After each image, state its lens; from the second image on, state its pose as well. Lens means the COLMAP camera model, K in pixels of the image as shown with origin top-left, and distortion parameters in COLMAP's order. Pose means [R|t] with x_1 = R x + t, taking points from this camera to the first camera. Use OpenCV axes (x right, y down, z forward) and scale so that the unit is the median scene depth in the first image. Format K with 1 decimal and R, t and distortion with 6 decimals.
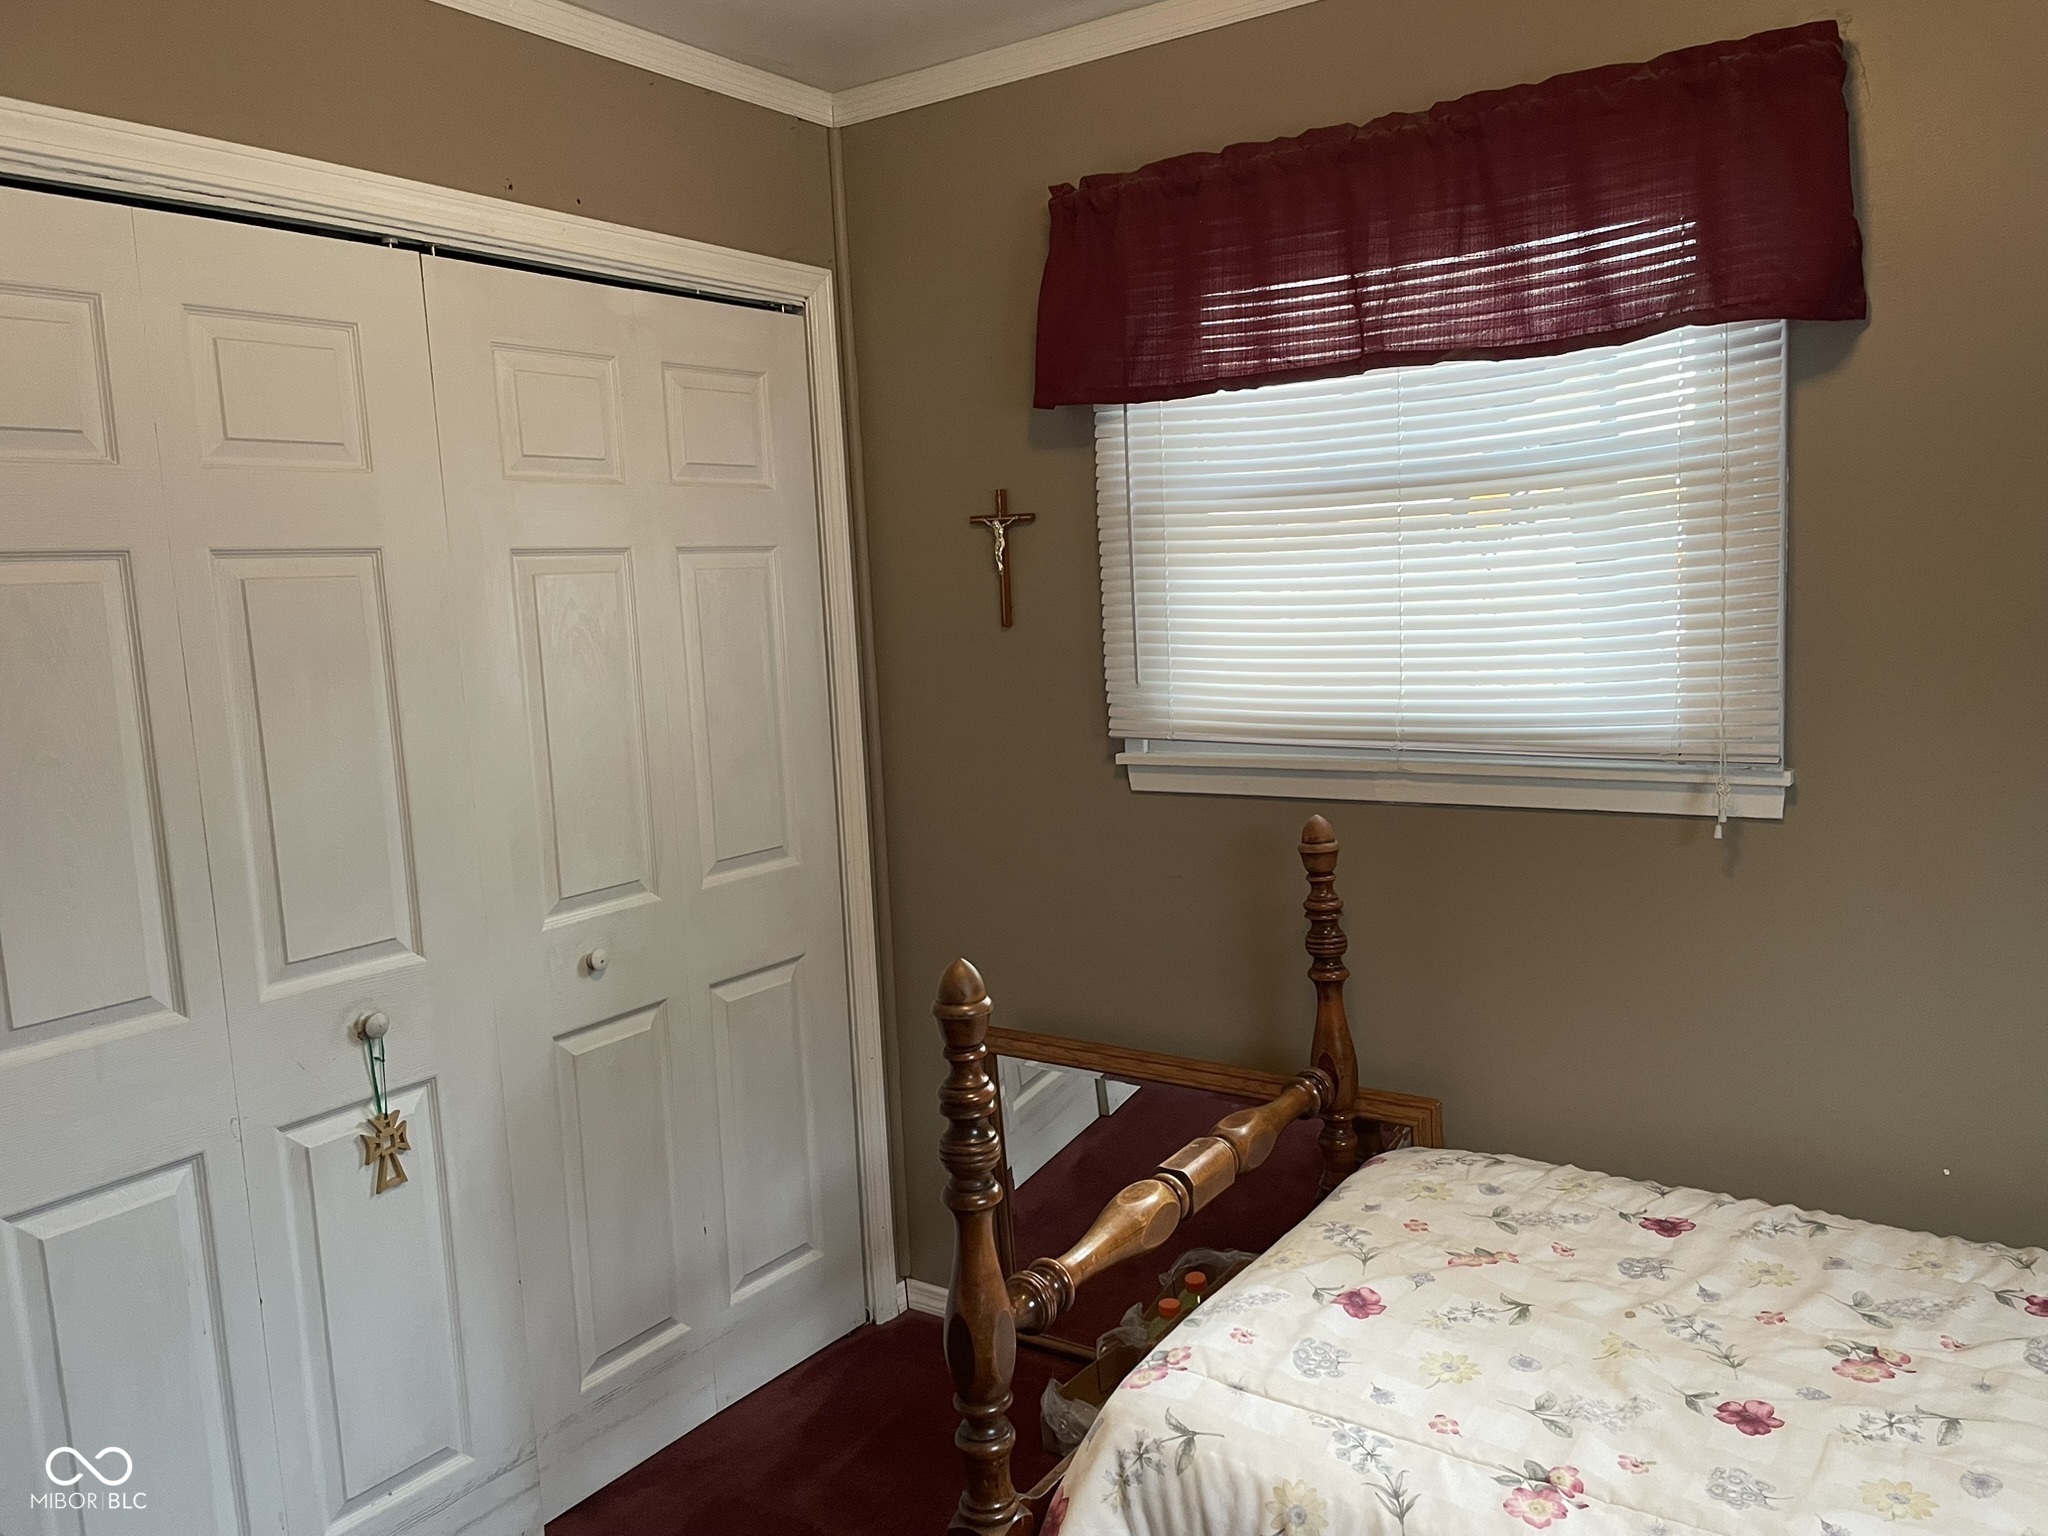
lens RADIAL K [[1547.8, 0, 1030.8], [0, 1547.8, 772.8], [0, 0, 1]] dist [0.024474, -0.031527]
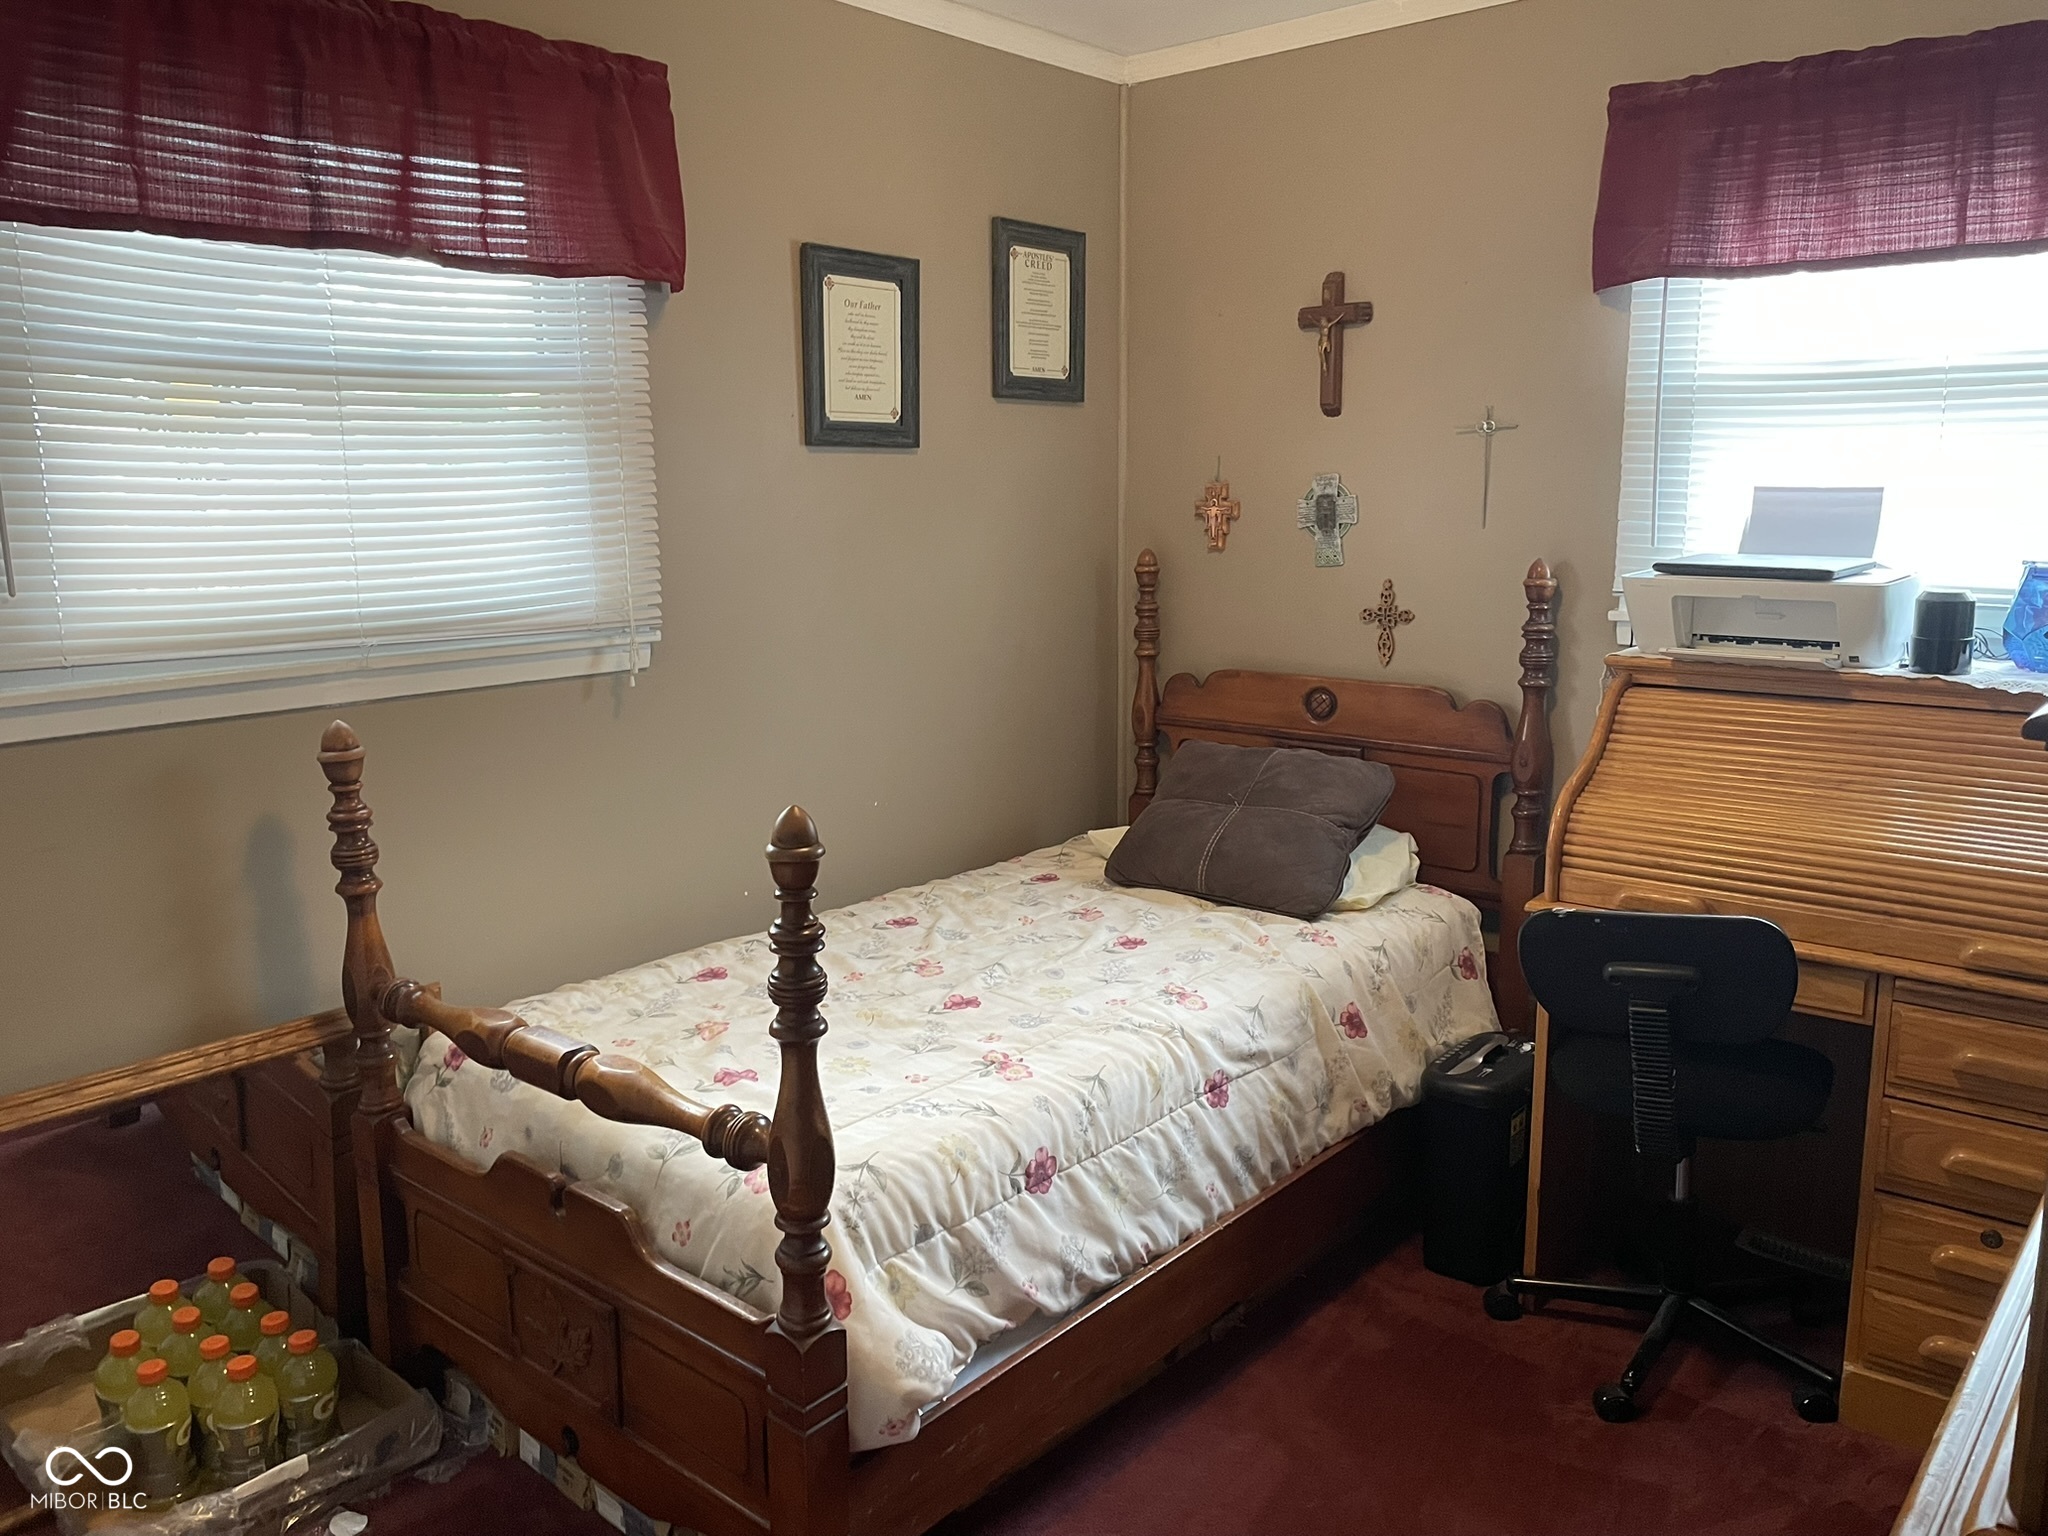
lens RADIAL K [[1547.8, 0, 1030.5], [0, 1547.8, 780.5], [0, 0, 1]] dist [0.024474, -0.031527]
pose [[0.100777, -0.146282, 0.984096, -0.786385], [0.129495, 0.982646, 0.132806, -0.008401], [-0.986446, 0.114052, 0.117971, 0.533343]]
